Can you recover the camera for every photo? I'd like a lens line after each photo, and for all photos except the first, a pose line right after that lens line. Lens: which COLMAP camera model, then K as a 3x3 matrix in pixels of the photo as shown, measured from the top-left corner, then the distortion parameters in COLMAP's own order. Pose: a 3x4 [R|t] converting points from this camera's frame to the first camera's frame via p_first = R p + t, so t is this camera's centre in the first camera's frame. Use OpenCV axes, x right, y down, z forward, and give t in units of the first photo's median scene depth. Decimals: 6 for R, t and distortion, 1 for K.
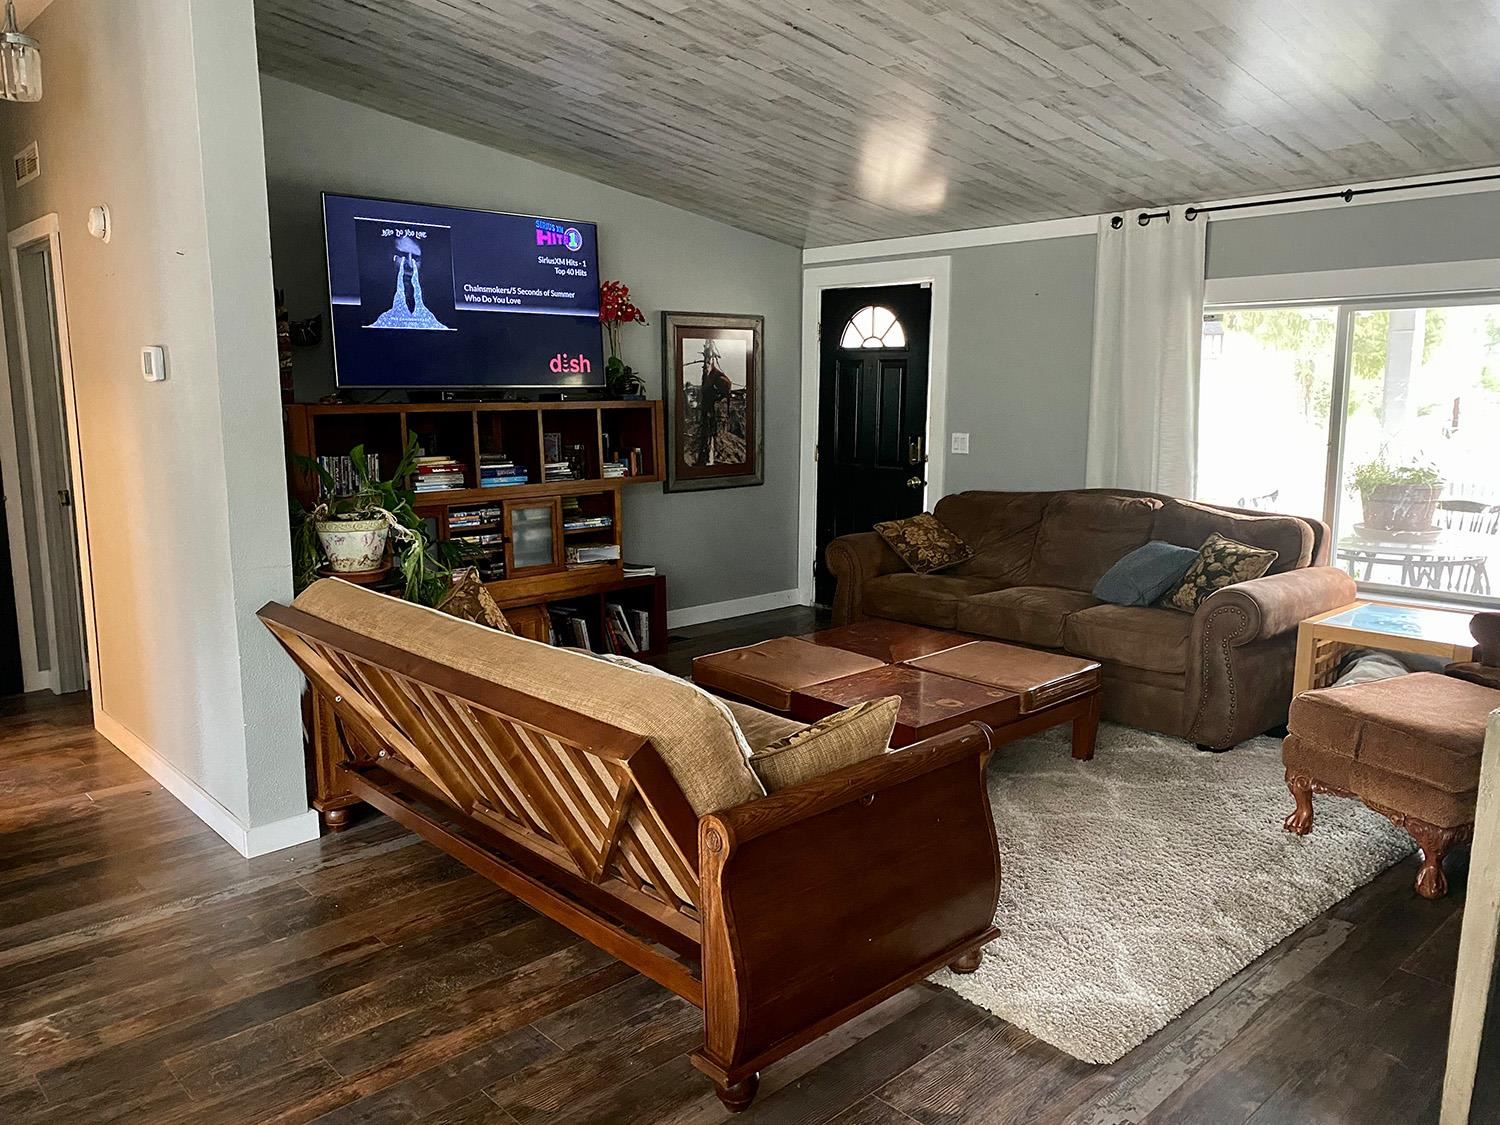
lens RADIAL K [[1133.3, 0, 775.6], [0, 1133.3, 566.2], [0, 0, 1]] dist [0.054387, -0.079533]
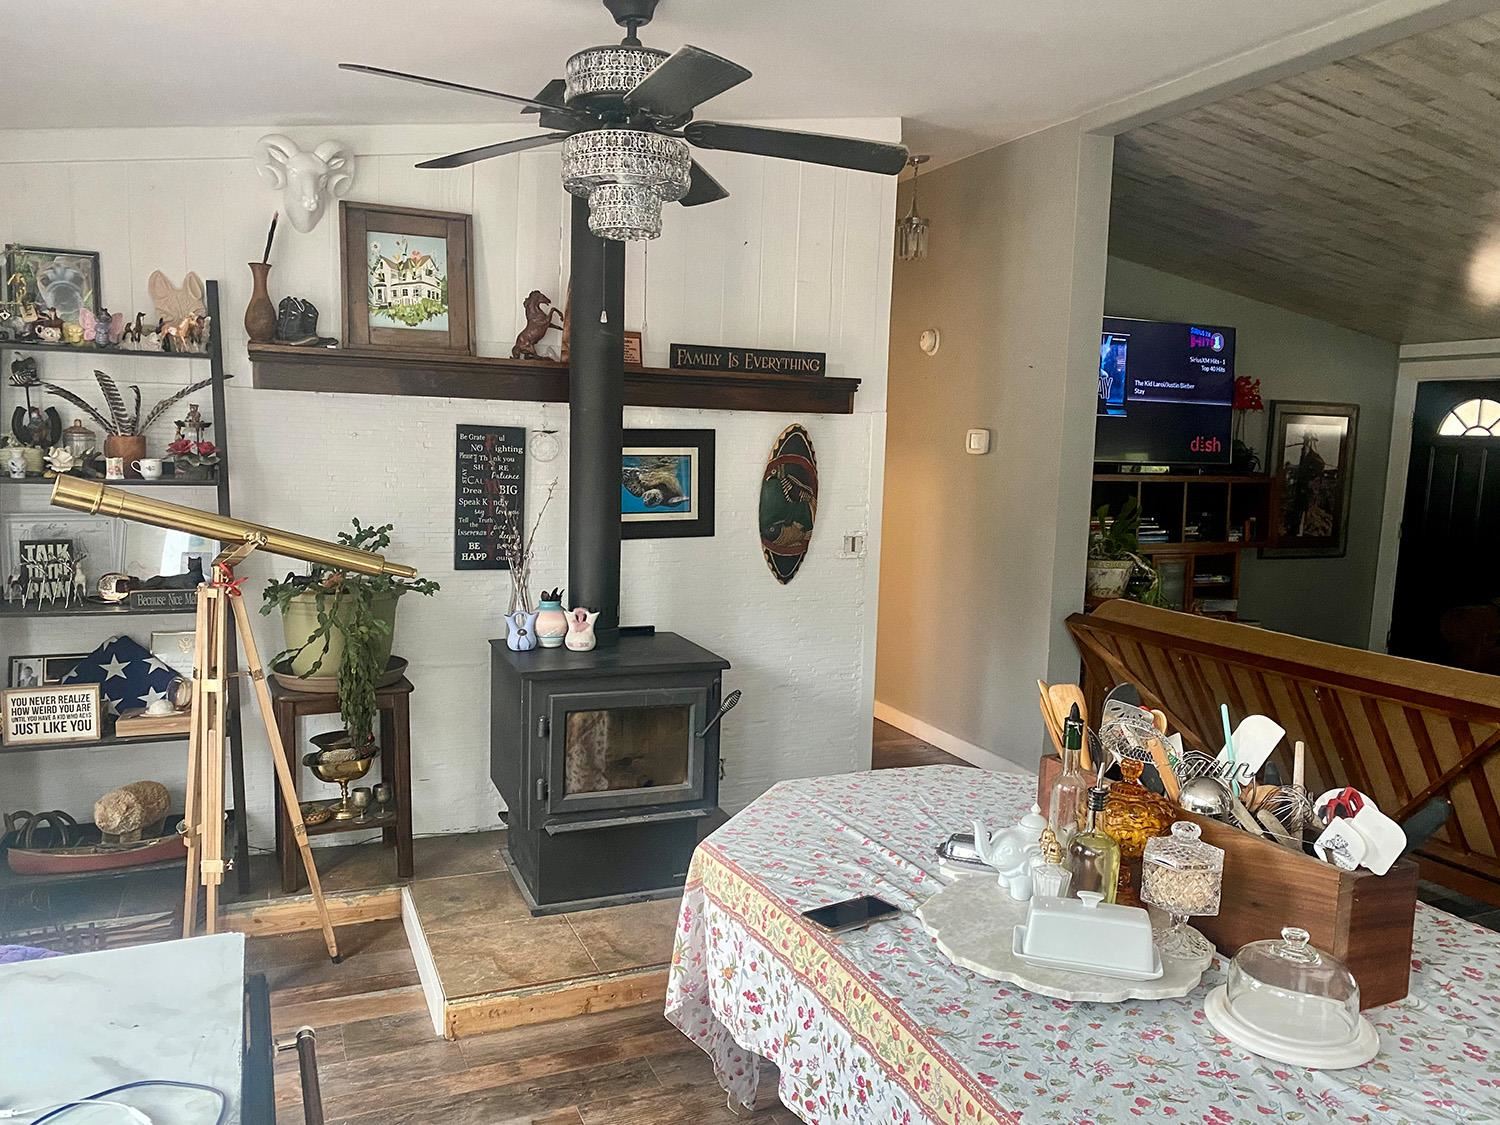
lens RADIAL K [[1133.3, 0, 756.1], [0, 1133.3, 568.2], [0, 0, 1]] dist [0.054387, -0.079533]
pose [[0.939335, 0.067072, -0.336380, -0.220313], [-0.086057, 0.995412, -0.041833, 0.042799], [0.332031, 0.068243, 0.940797, -0.281967]]
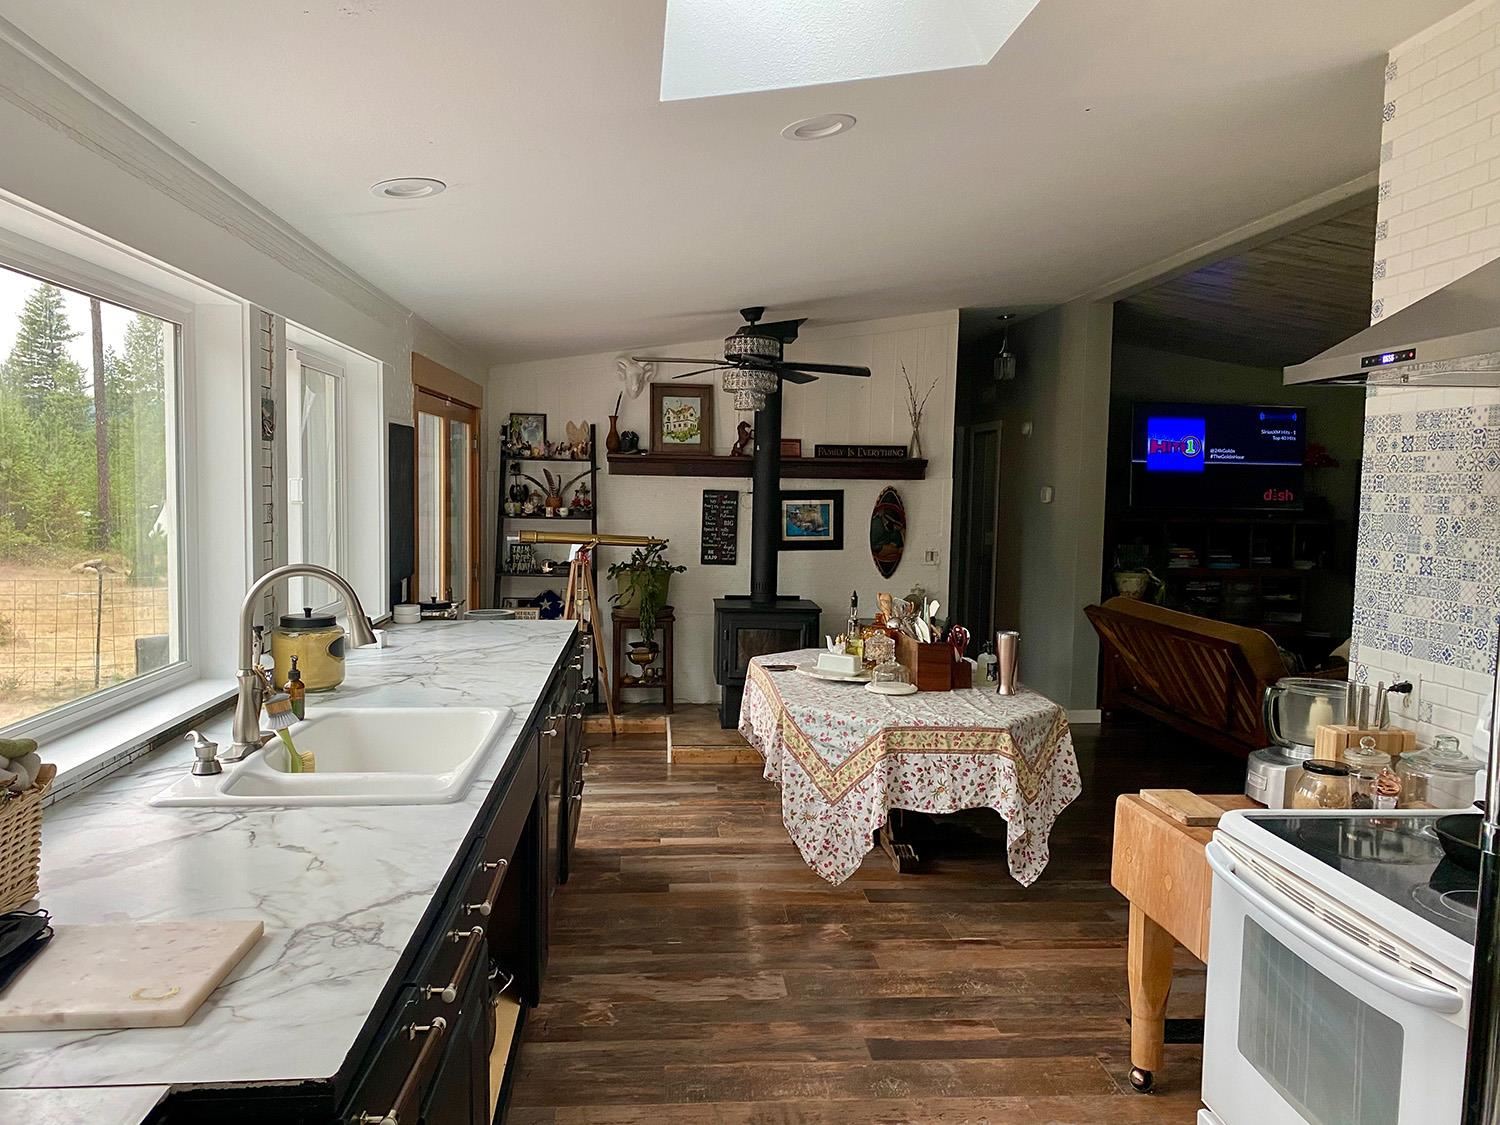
lens RADIAL K [[1133.3, 0, 734.2], [0, 1133.3, 563.6], [0, 0, 1]] dist [0.054387, -0.079533]
pose [[0.769763, 0.058947, -0.635602, 0.259408], [-0.123200, 0.990725, -0.057323, 0.102441], [0.626328, 0.122431, 0.769886, -0.701292]]
